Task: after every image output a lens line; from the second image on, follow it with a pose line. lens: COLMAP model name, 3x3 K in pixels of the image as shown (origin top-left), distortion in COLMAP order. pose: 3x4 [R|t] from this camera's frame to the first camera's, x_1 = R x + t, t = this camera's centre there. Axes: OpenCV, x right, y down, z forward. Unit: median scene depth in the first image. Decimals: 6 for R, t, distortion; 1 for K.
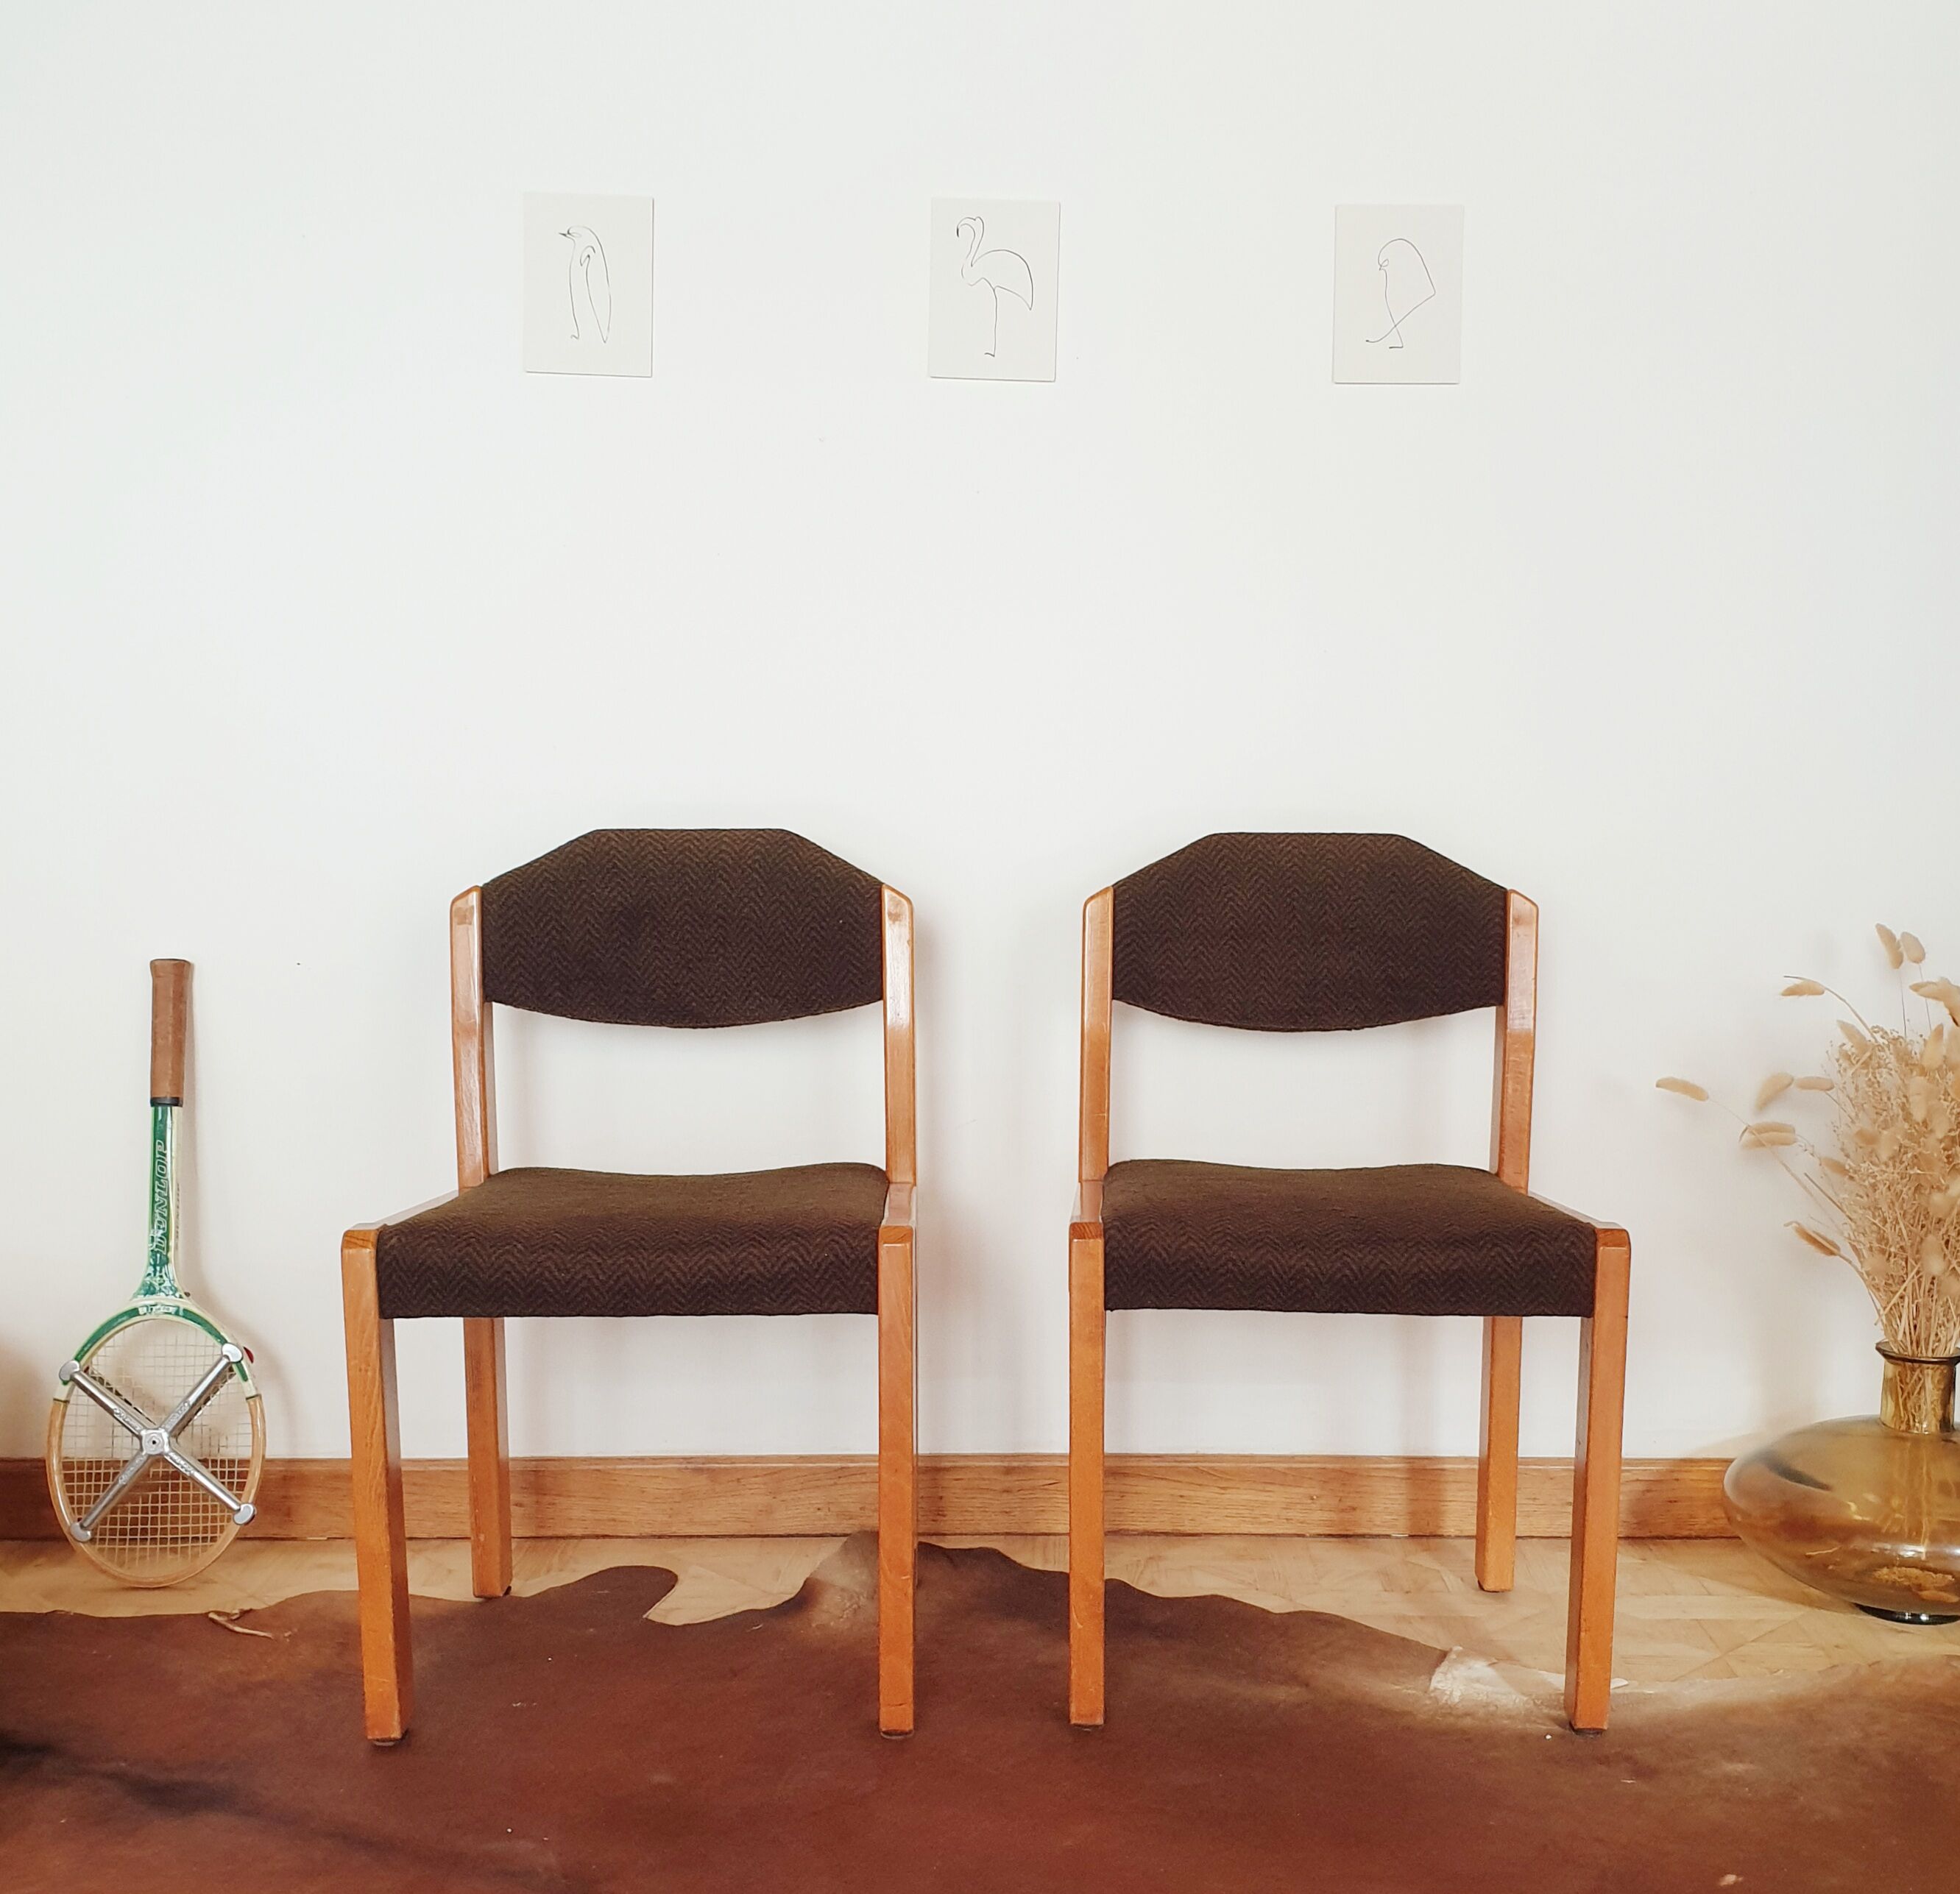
lens RADIAL K [[2269.0, 0, 1045.6], [0, 2269.0, 1116.4], [0, 0, 1]] dist [0.192849, -0.553262]
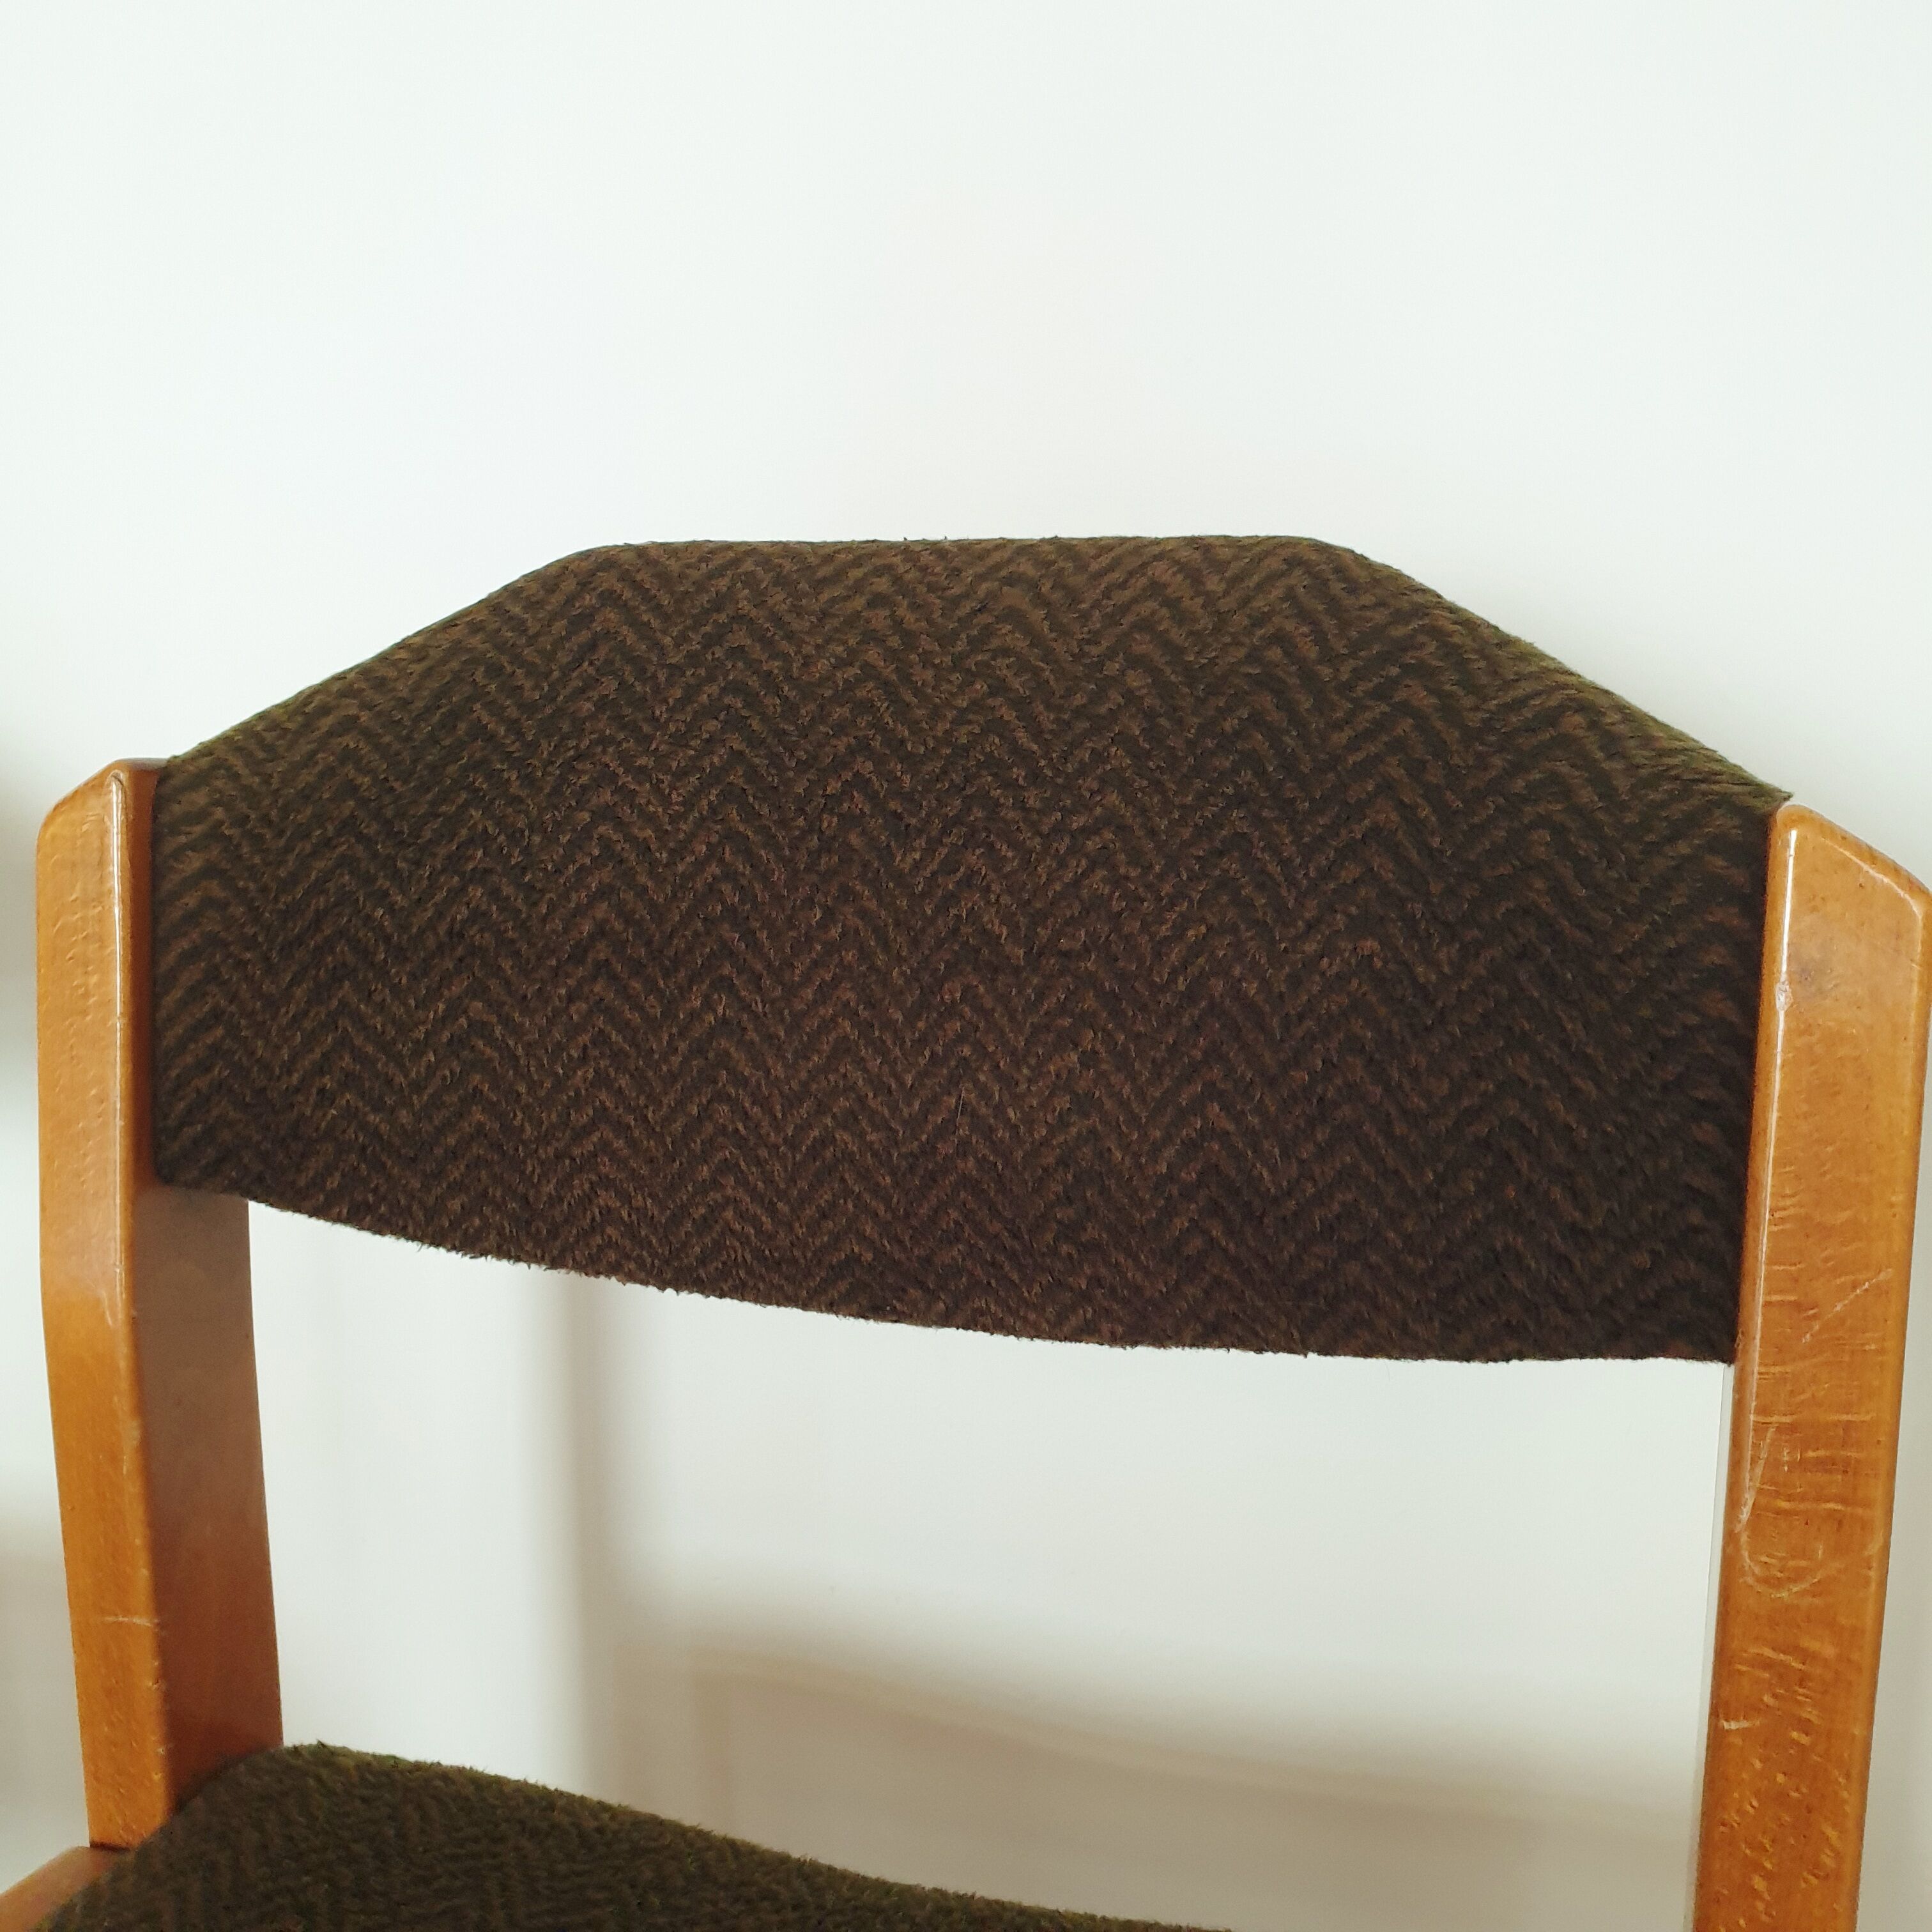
lens RADIAL K [[1976.6, 0, 988.7], [0, 1976.6, 1006.3], [0, 0, 1]] dist [0.192103, -0.551983]
pose [[0.944260, 0.048183, -0.325655, 0.194741], [-0.024966, 0.996863, 0.075102, -0.093140], [0.328253, -0.062786, 0.942501, 0.817620]]
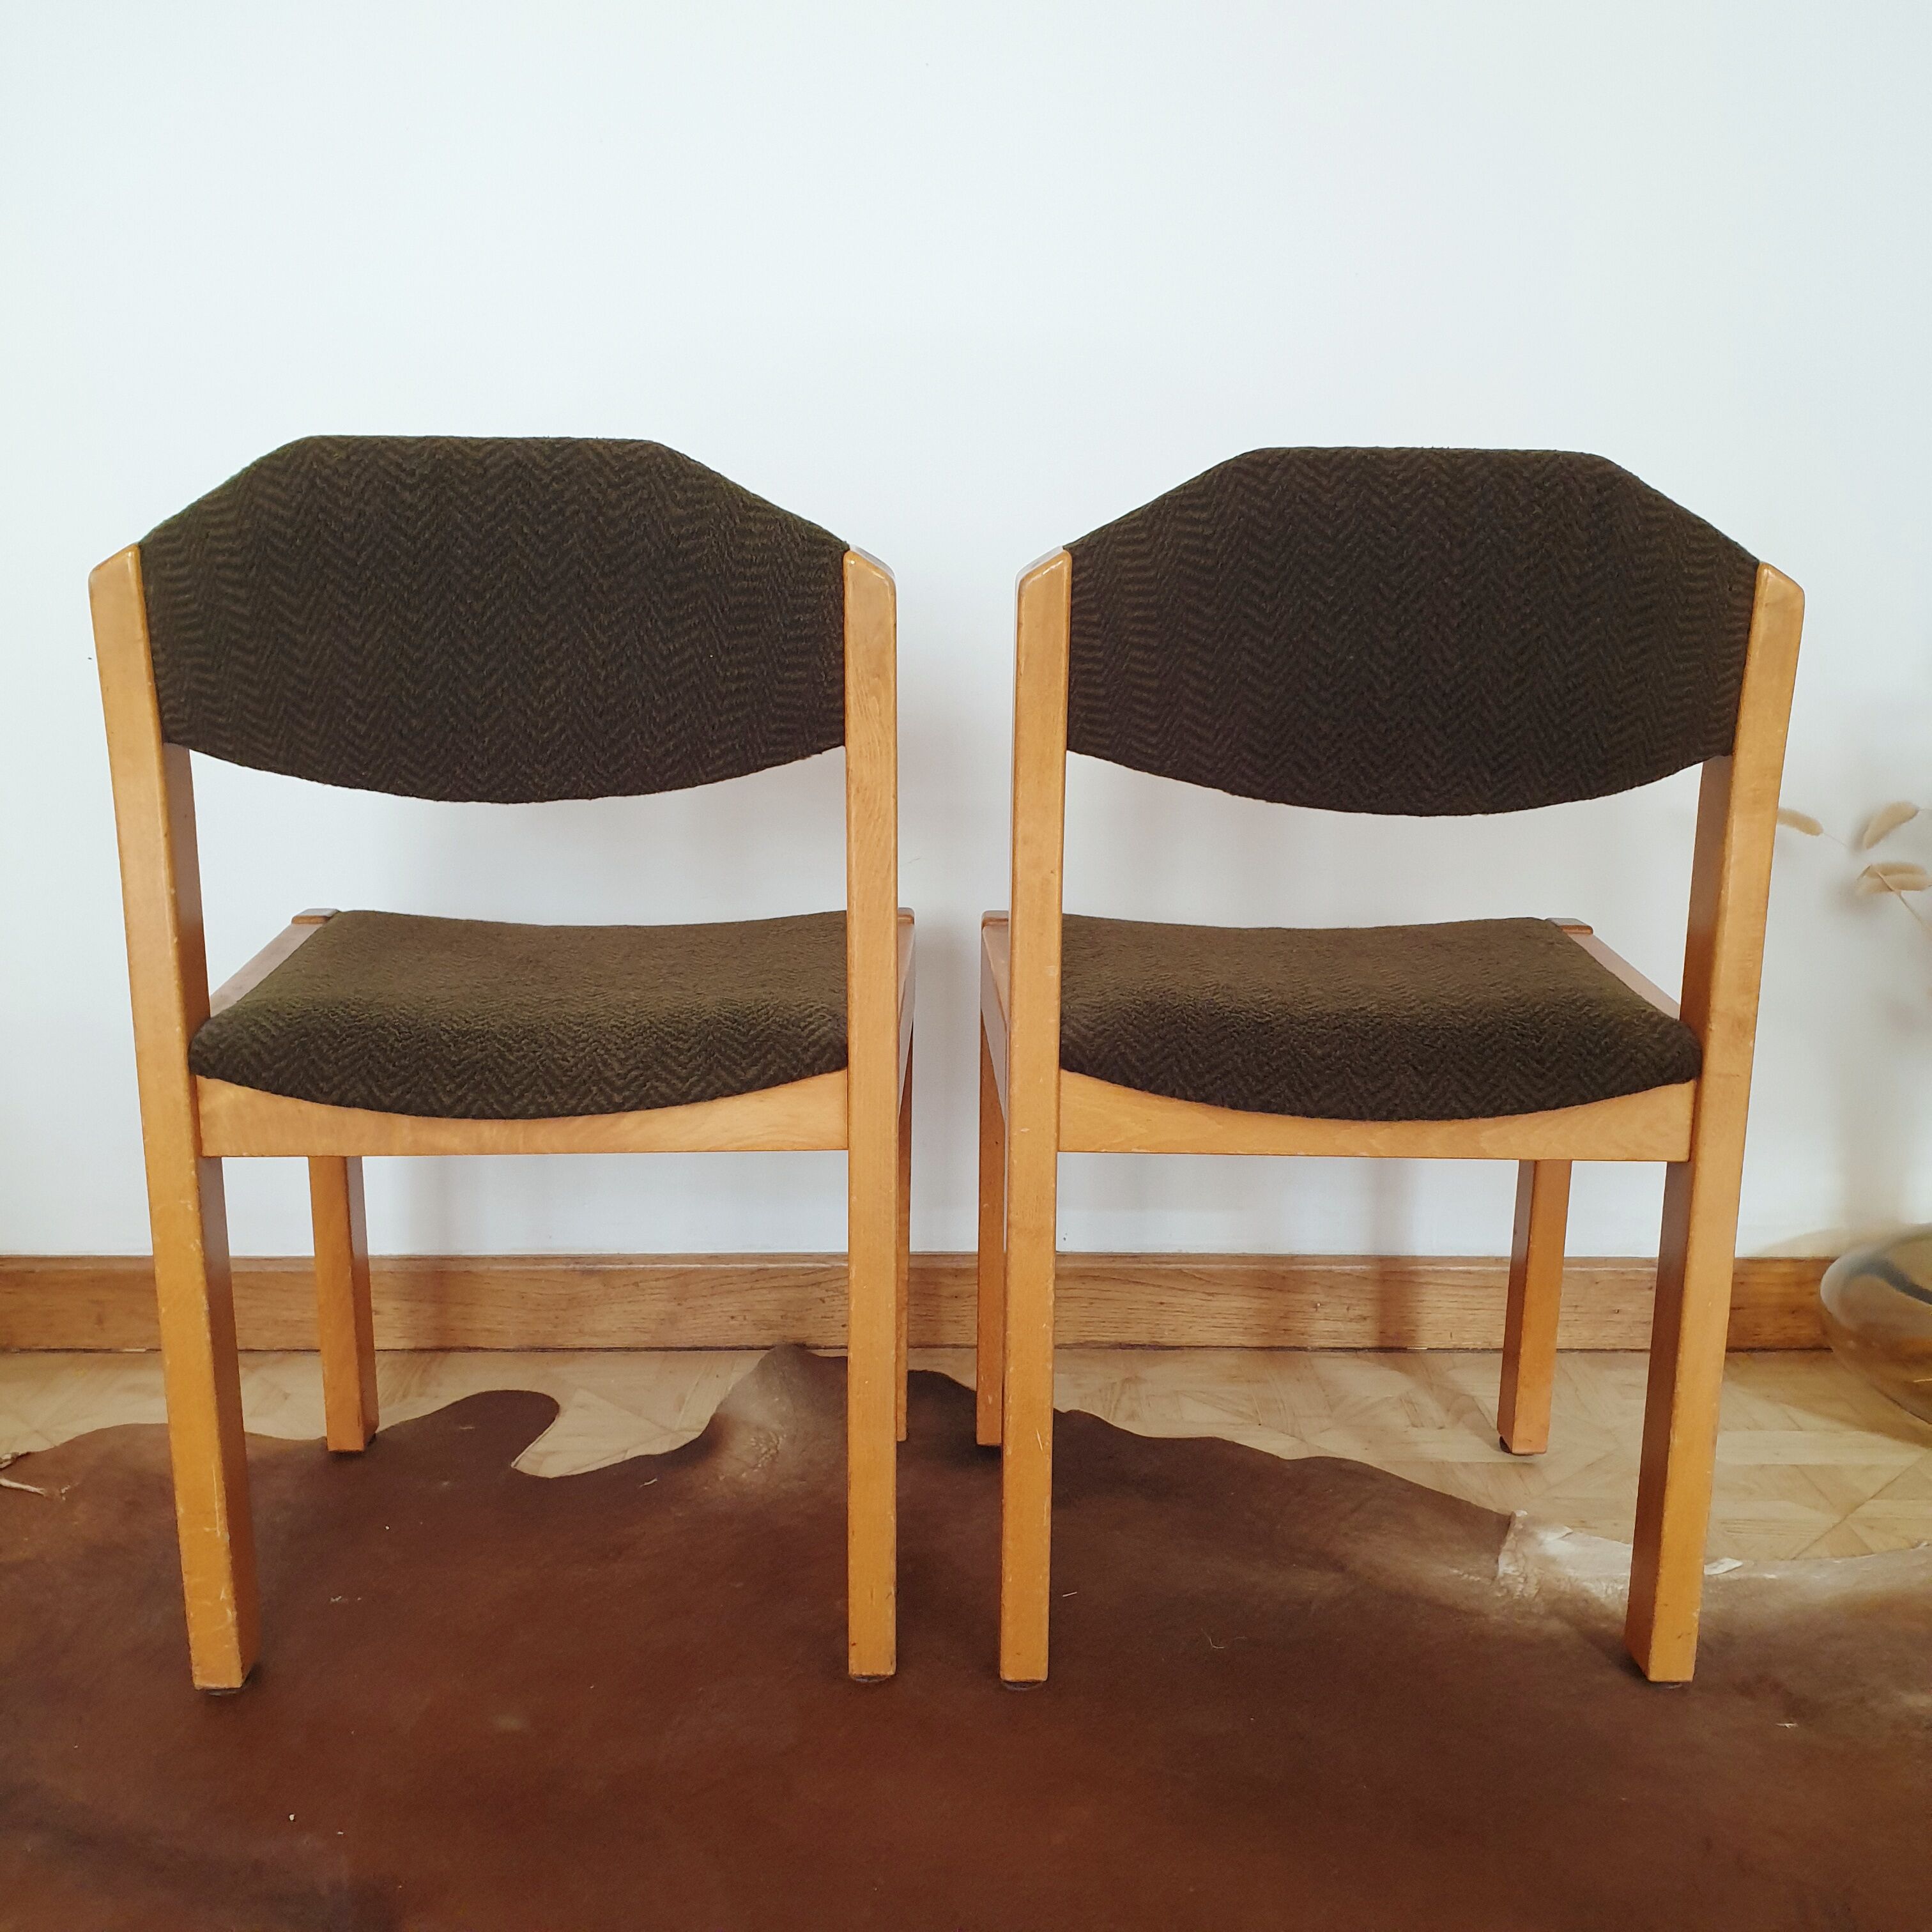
lens RADIAL K [[2006.4, 0, 968.3], [0, 2006.4, 934.5], [0, 0, 1]] dist [0.077728, -0.024913]
pose [[0.999978, 0.004706, 0.004662, -0.017884], [-0.004857, 0.999451, 0.032761, 0.006513], [-0.004505, -0.032783, 0.999452, 0.287713]]
